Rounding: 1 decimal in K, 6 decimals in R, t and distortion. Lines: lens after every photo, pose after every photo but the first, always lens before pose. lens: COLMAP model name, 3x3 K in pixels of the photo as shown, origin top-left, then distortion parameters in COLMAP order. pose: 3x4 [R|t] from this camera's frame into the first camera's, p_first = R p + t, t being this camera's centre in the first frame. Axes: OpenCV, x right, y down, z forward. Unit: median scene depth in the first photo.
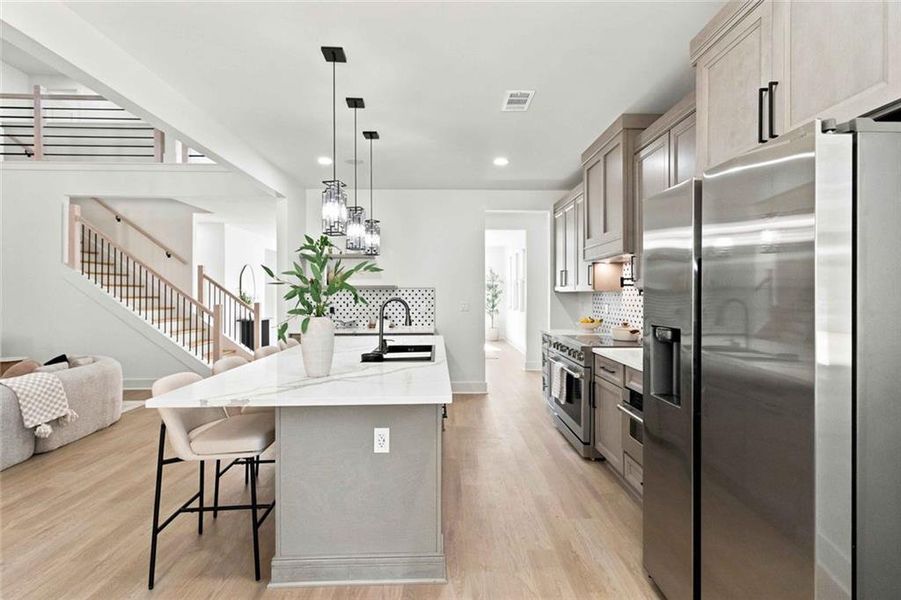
lens RADIAL K [[439.5, 0, 452.8], [0, 439.5, 293.8], [0, 0, 1]] dist [0.002381, 0.000618]
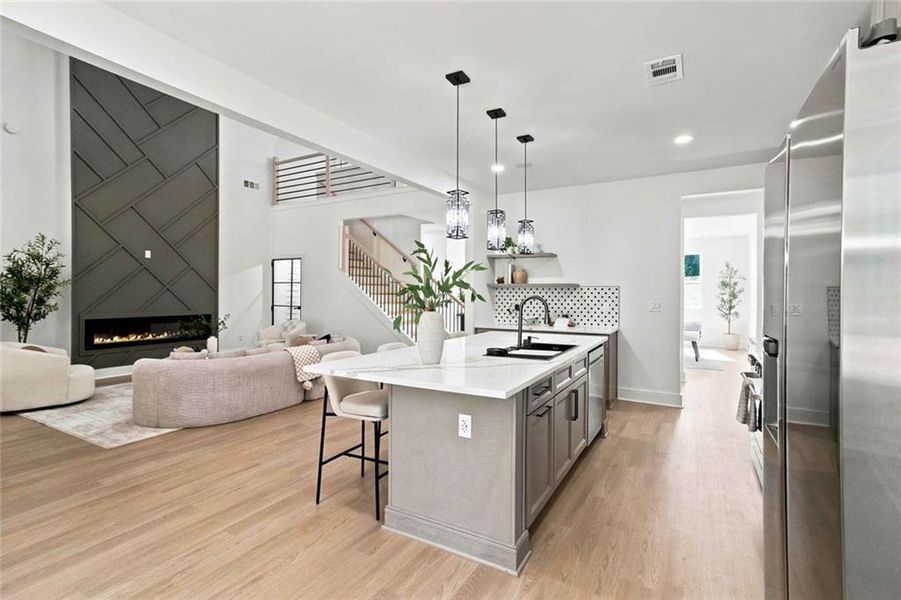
lens RADIAL K [[439.5, 0, 452.8], [0, 439.5, 293.8], [0, 0, 1]] dist [0.002381, 0.000618]
pose [[0.841858, 0.007901, -0.539641, 0.262242], [-0.005935, 0.999968, 0.005382, 0.000108], [0.539666, -0.001328, 0.841878, 0.043492]]
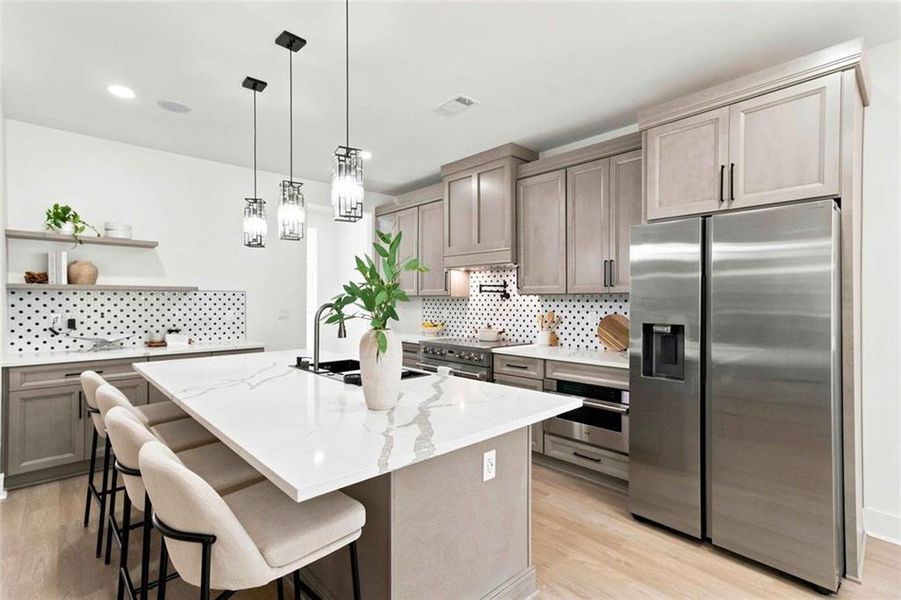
lens RADIAL K [[447.2, 0, 450.5], [0, 447.2, 300.0], [0, 0, 1]] dist [-0.000901, -0.000016]
pose [[0.729295, 0.000315, 0.684199, -0.546813], [-0.002535, 0.999994, 0.002242, 0.000442], [-0.684195, -0.003369, 0.729291, 0.263685]]
